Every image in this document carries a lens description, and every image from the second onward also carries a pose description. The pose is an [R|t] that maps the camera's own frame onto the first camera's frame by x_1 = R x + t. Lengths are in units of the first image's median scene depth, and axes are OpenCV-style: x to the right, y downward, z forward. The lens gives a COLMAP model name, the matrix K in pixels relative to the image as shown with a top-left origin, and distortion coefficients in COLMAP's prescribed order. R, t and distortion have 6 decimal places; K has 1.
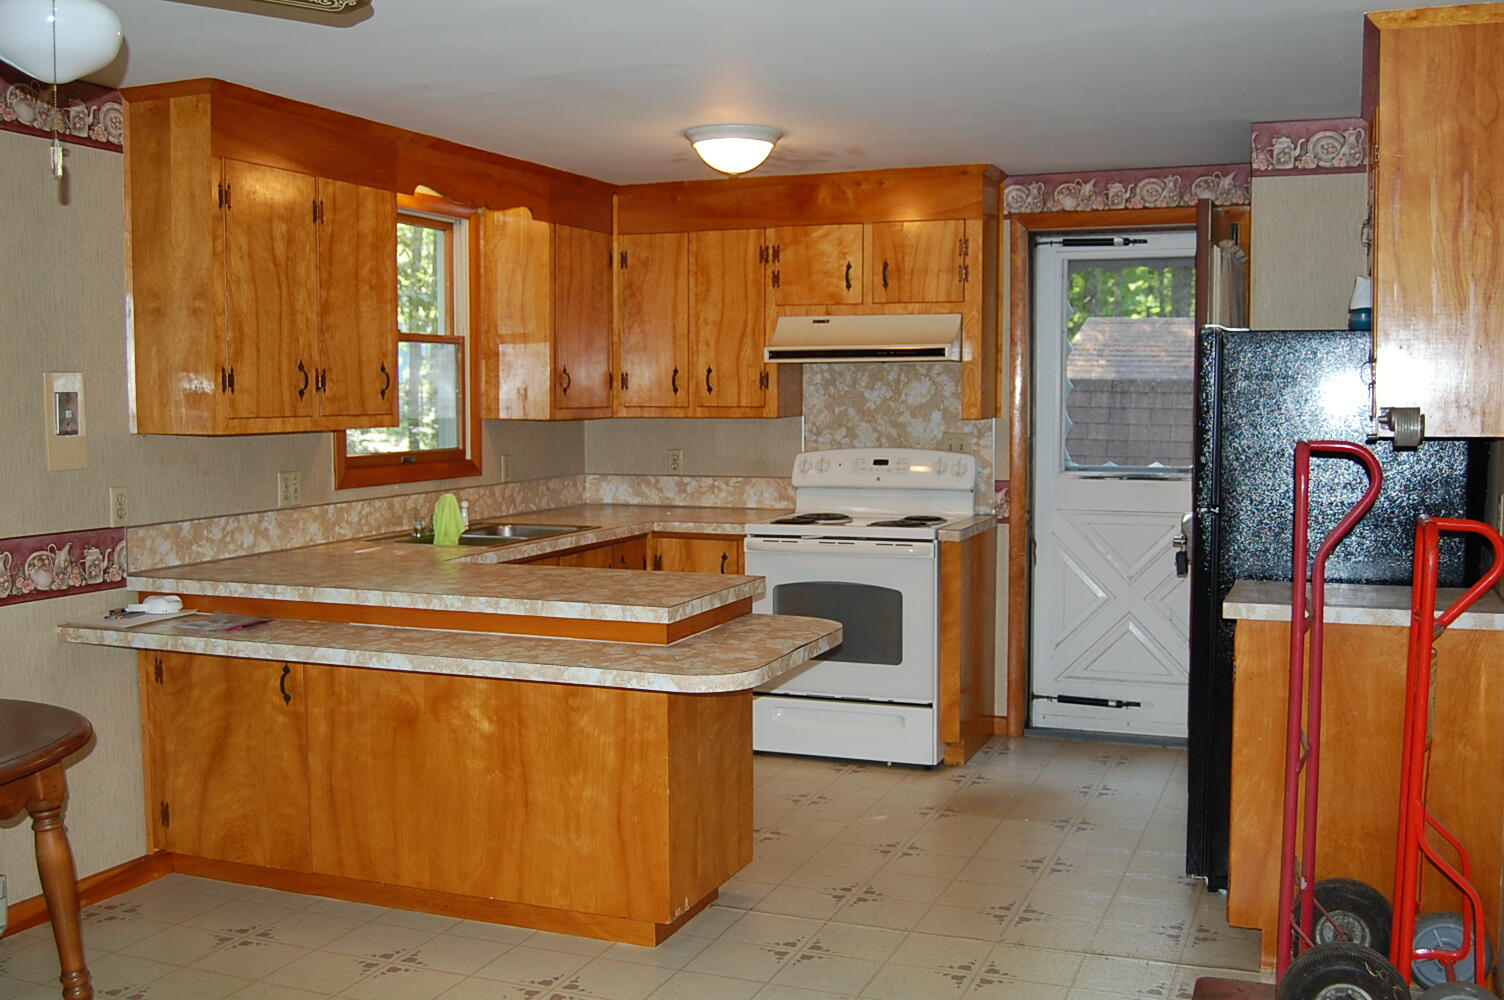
lens RADIAL K [[1524.3, 0, 752.0], [0, 1524.3, 500.0], [0, 0, 1]] dist [-0.002555, -0.005165]
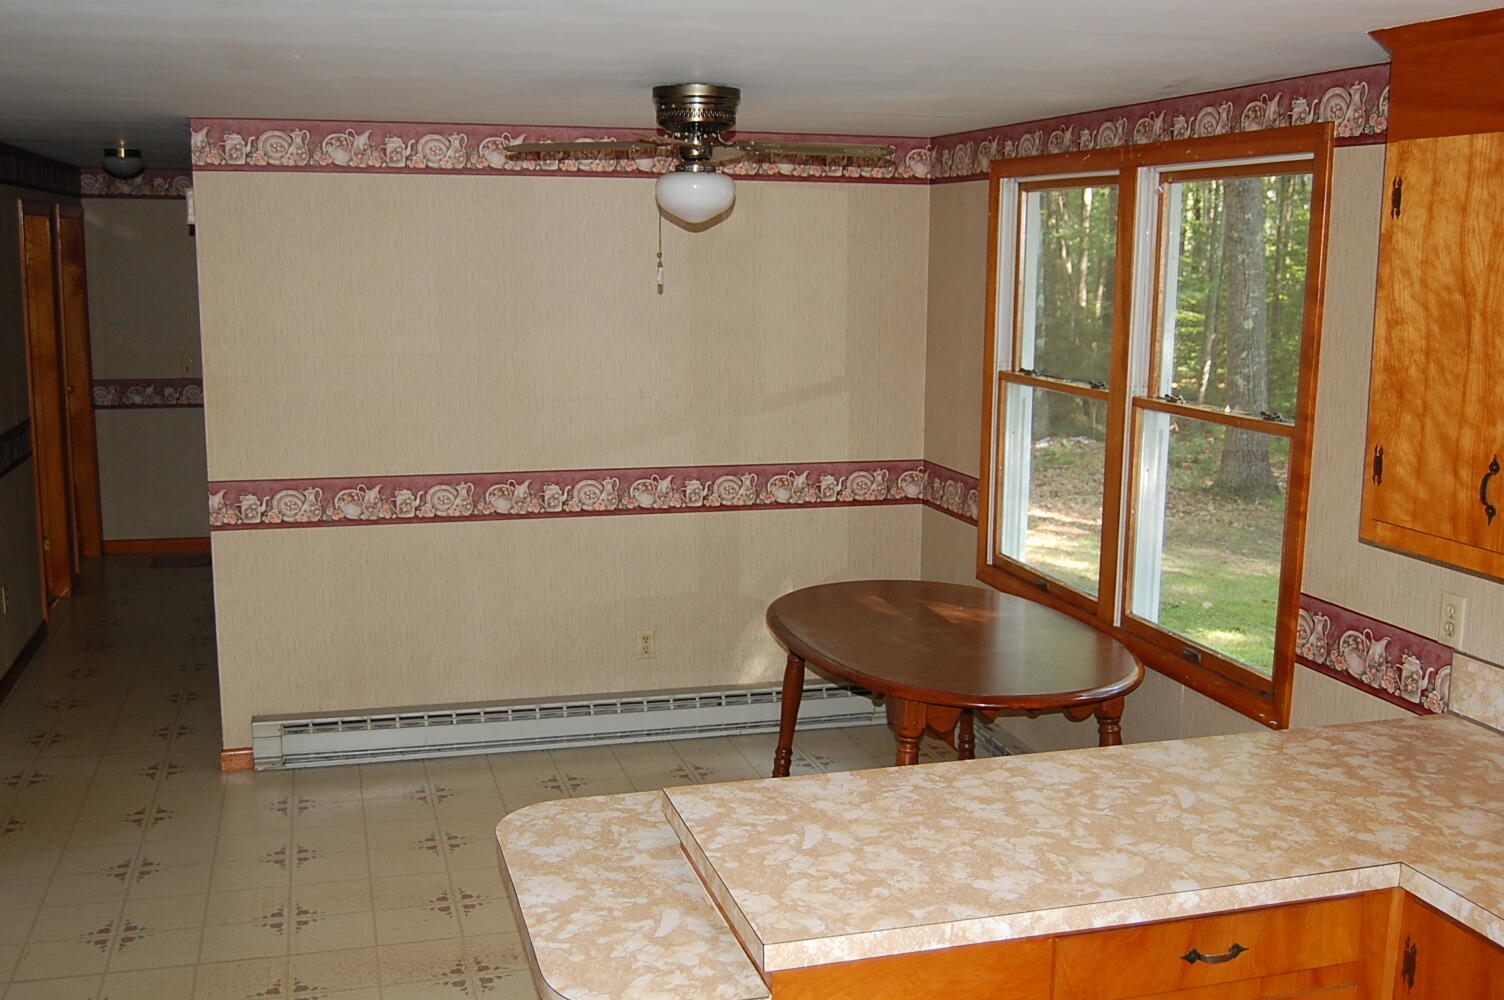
lens RADIAL K [[1524.3, 0, 752.0], [0, 1524.3, 500.0], [0, 0, 1]] dist [-0.002555, -0.005165]
pose [[-0.791150, 0.094549, -0.604270, 0.295304], [-0.054211, 0.973250, 0.223259, -0.197214], [0.609215, 0.209389, -0.764861, 1.326364]]
